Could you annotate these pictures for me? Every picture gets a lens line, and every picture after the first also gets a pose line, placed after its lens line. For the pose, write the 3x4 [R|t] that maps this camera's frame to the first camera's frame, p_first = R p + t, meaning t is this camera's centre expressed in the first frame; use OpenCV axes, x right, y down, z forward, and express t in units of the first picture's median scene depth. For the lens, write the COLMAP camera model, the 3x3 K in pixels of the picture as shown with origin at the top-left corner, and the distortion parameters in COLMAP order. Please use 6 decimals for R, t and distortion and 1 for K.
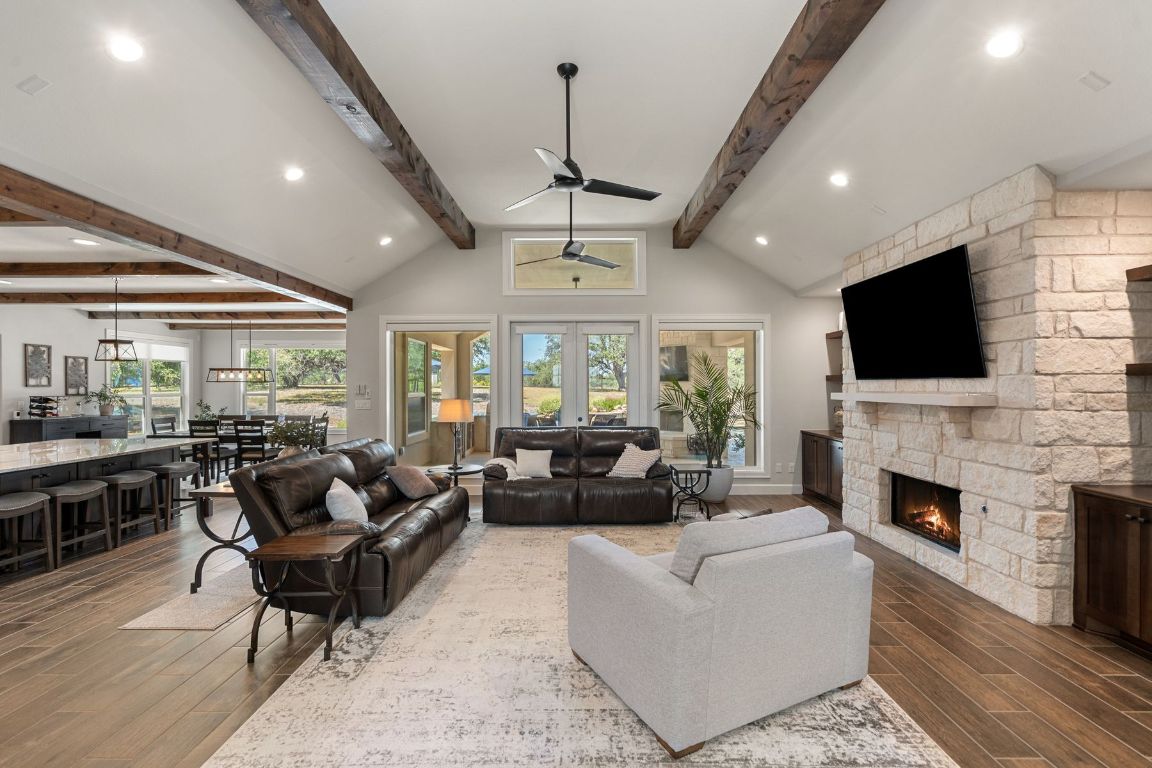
lens RADIAL K [[526.6, 0, 576.0], [0, 526.6, 384.0], [0, 0, 1]] dist [0.001310, 0.000519]
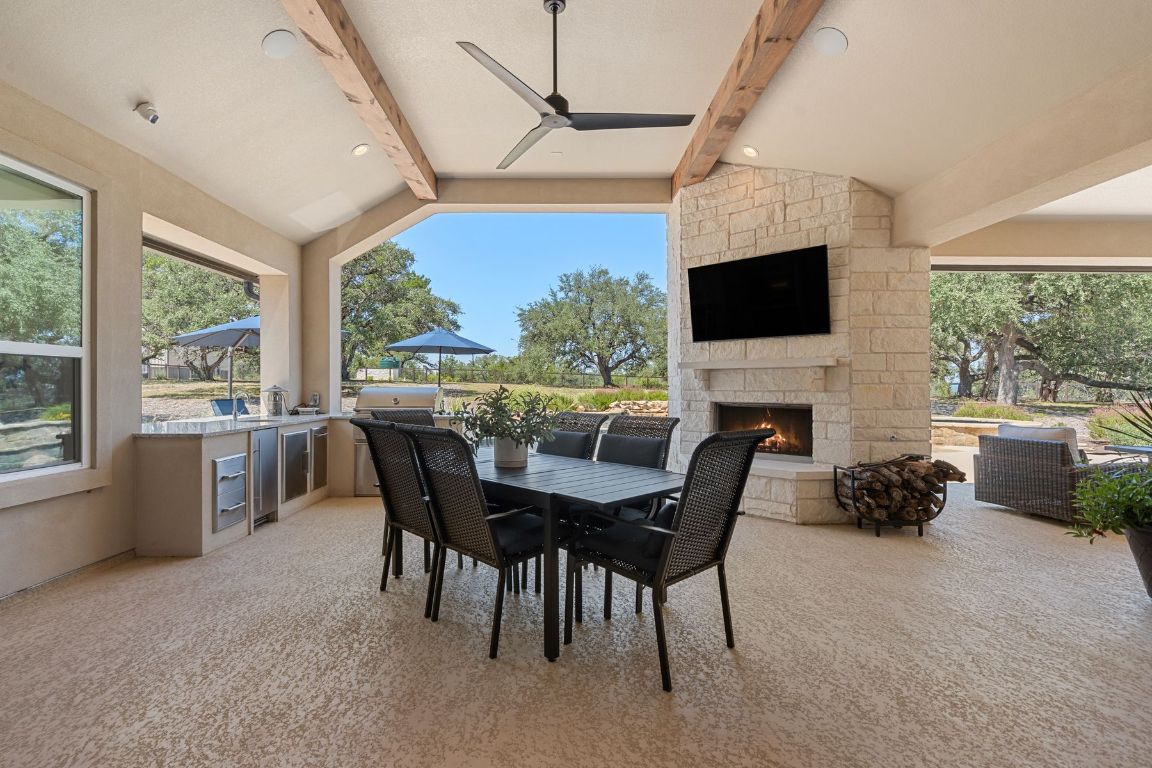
lens RADIAL K [[526.6, 0, 576.0], [0, 526.6, 384.0], [0, 0, 1]] dist [0.001310, 0.000519]
pose [[0.999194, 0.004073, 0.039939, 0.000317], [-0.004050, 0.999992, -0.000655, 0.008748], [-0.039942, 0.000492, 0.999202, 0.150993]]
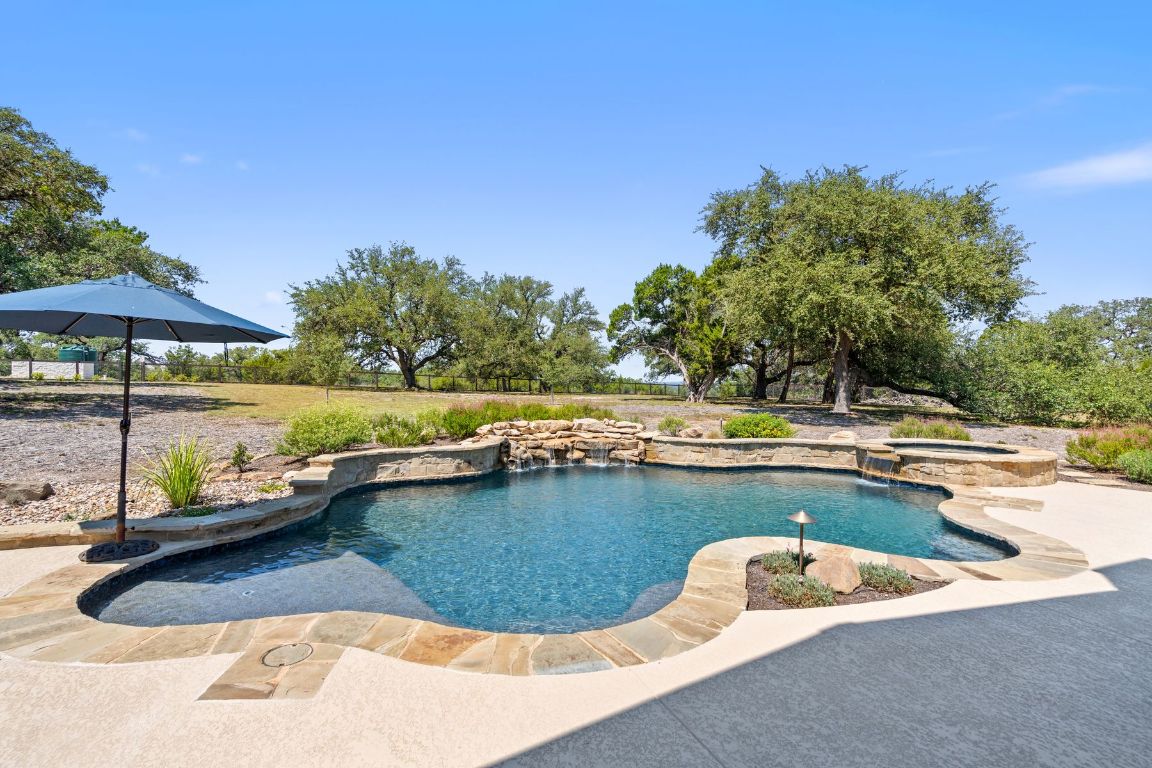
lens RADIAL K [[526.6, 0, 576.0], [0, 526.6, 384.0], [0, 0, 1]] dist [0.001310, 0.000519]
pose [[0.904708, 0.006814, 0.425977, -0.020035], [-0.008107, 0.999966, 0.001222, 0.002228], [-0.425955, -0.004559, 0.904733, 0.278929]]
